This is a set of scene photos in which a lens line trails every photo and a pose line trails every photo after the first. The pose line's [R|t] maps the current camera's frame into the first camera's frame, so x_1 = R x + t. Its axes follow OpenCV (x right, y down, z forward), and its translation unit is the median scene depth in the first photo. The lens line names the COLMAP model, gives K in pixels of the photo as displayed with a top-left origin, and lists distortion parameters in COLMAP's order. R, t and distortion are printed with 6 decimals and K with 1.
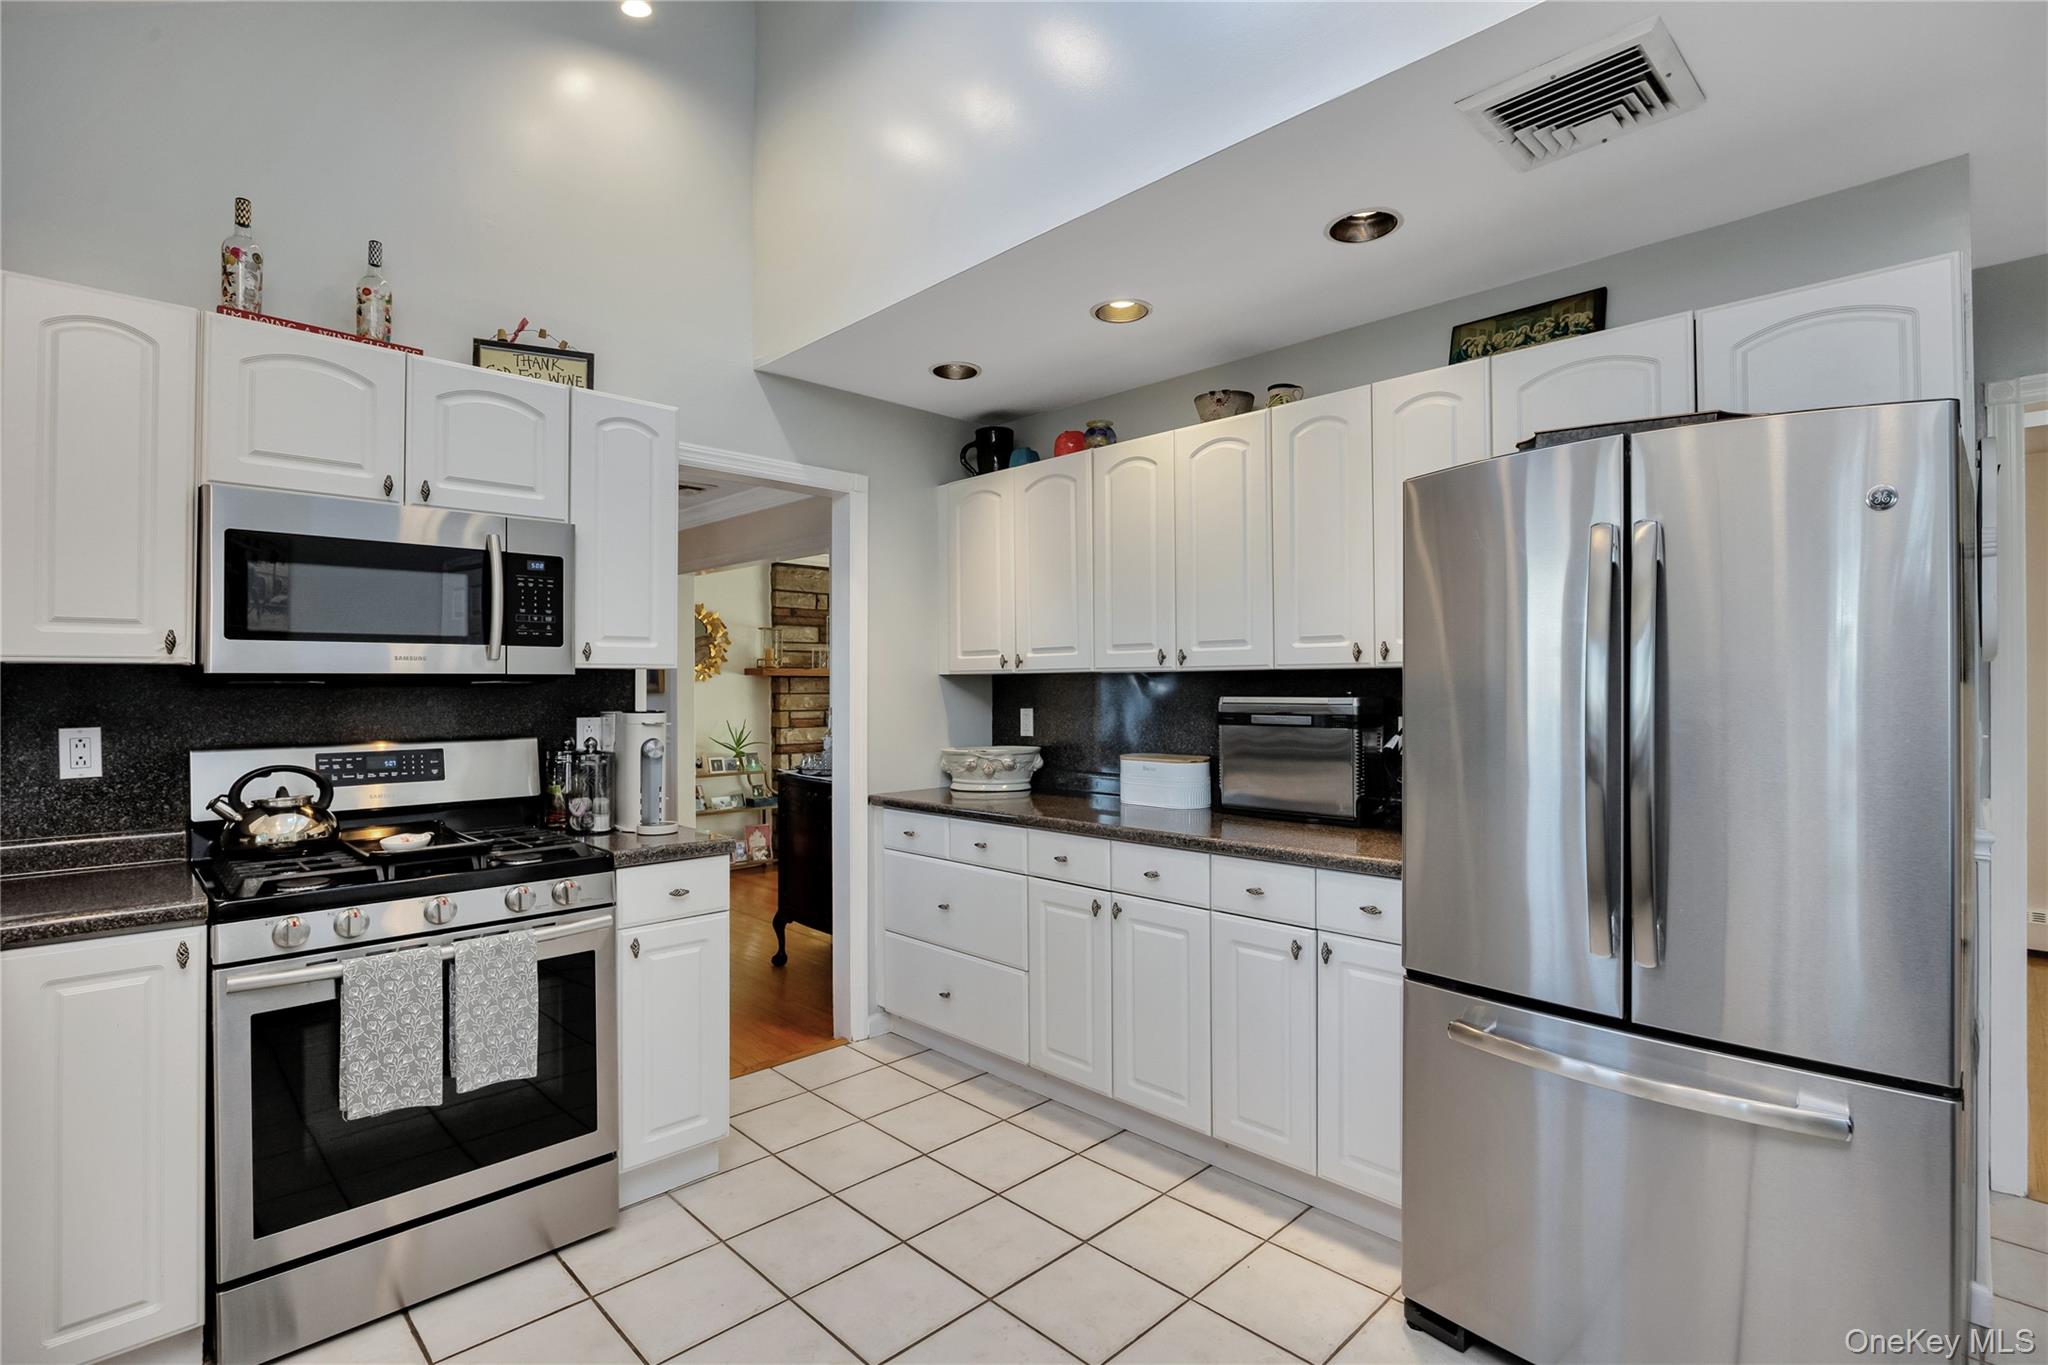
lens RADIAL K [[975.5, 0, 1024.0], [0, 975.5, 682.5], [0, 0, 1]] dist [0.000693, -0.000043]
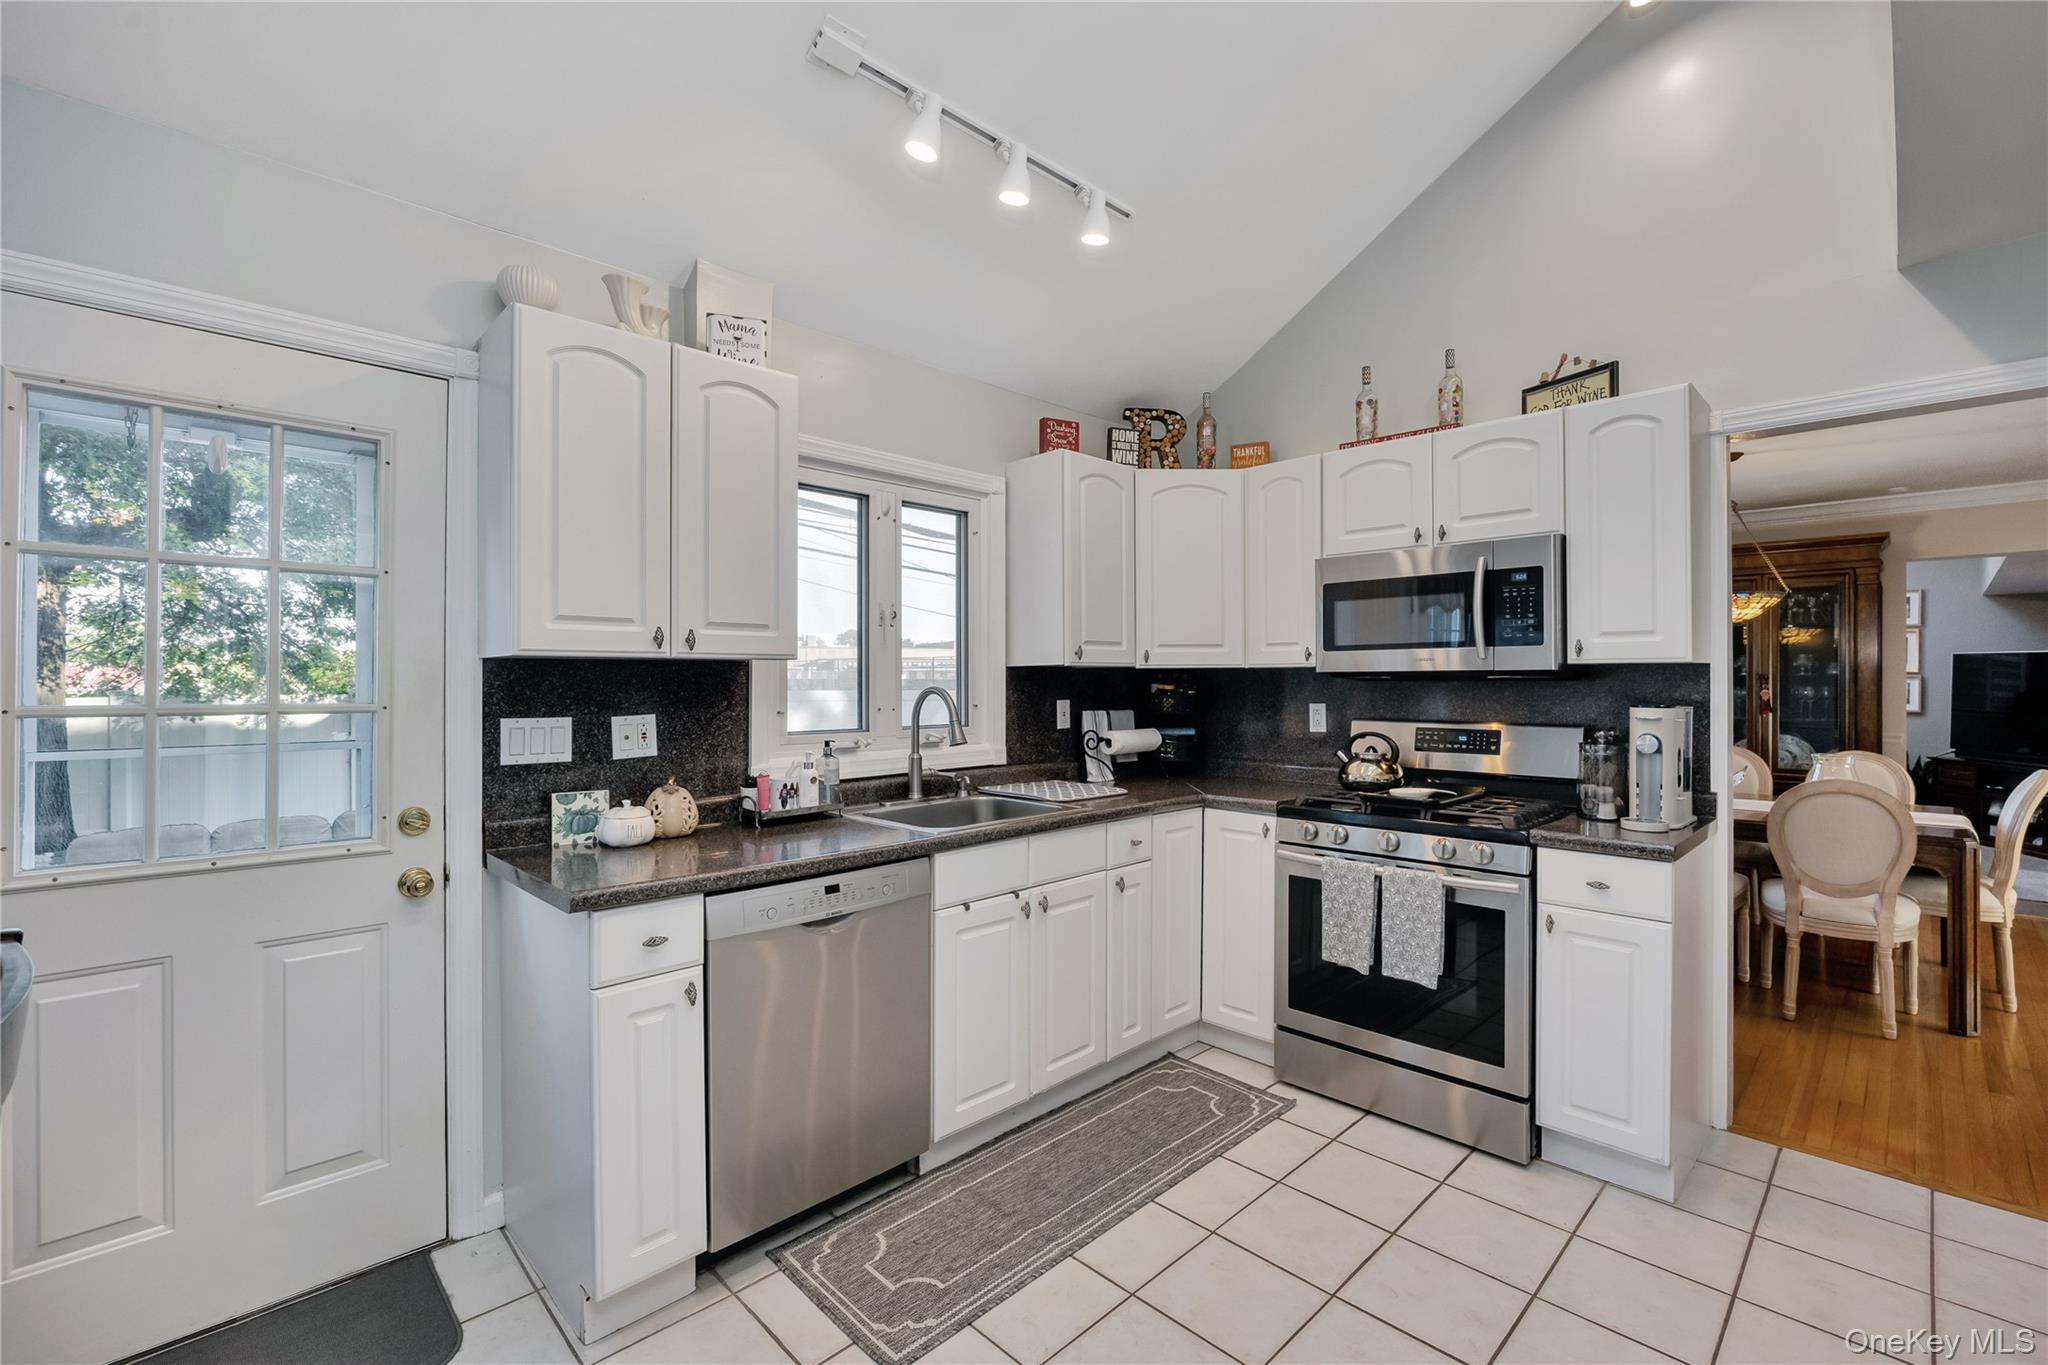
lens RADIAL K [[882.1, 0, 1024.0], [0, 882.1, 682.5], [0, 0, 1]] dist [0.000993, 0.000124]
pose [[0.009676, 0.004902, -0.999941, 0.595529], [0.004151, 0.999979, 0.004943, -0.001396], [0.999945, -0.004199, 0.009655, 0.430922]]
